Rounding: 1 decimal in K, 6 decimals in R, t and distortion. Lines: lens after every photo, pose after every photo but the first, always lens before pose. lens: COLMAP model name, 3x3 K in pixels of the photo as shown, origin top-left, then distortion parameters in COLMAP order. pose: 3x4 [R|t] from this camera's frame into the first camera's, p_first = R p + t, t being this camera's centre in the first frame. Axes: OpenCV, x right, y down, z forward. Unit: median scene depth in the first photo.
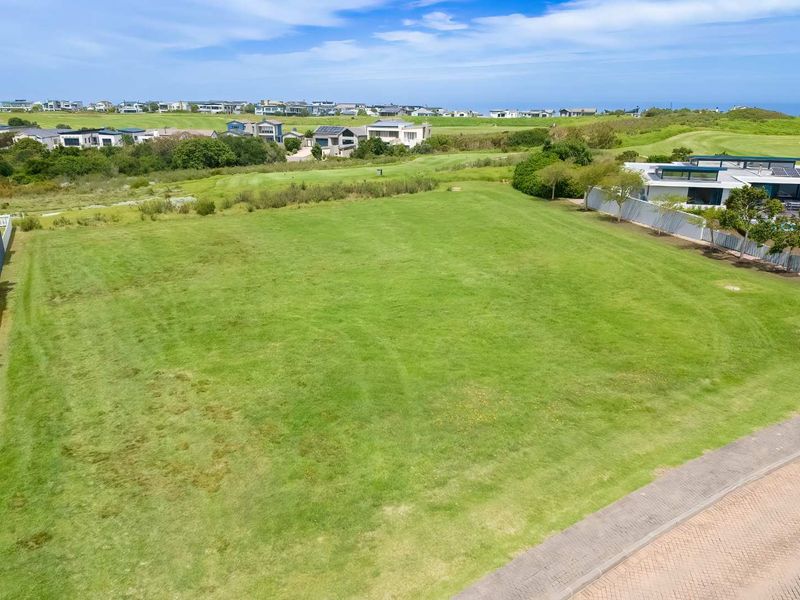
lens RADIAL K [[615.3, 0, 400.0], [0, 615.3, 300.0], [0, 0, 1]] dist [0.113658, -0.171381]
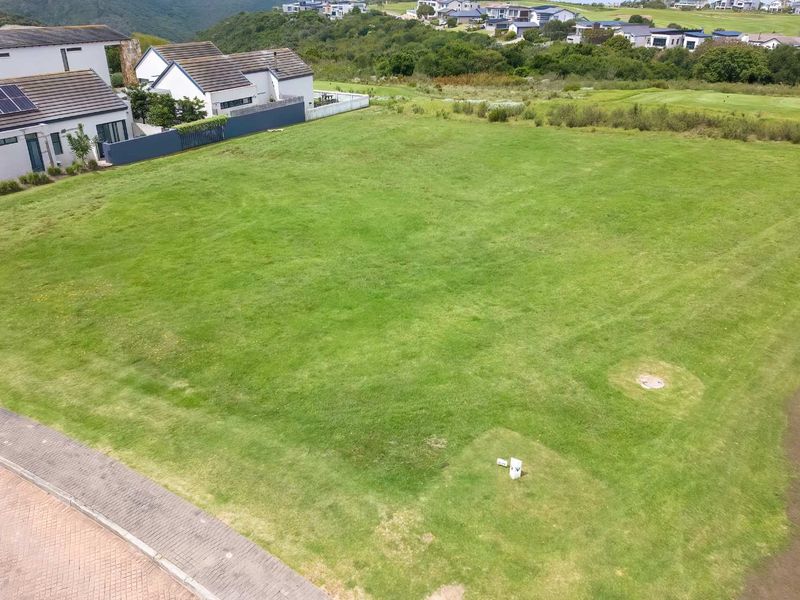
lens RADIAL K [[615.3, 0, 400.0], [0, 615.3, 300.0], [0, 0, 1]] dist [0.113658, -0.171381]
pose [[0.541810, 0.378773, -0.750315, 0.155559], [-0.269039, 0.923888, 0.272120, -0.034106], [0.796279, 0.054427, 0.602477, 0.096026]]
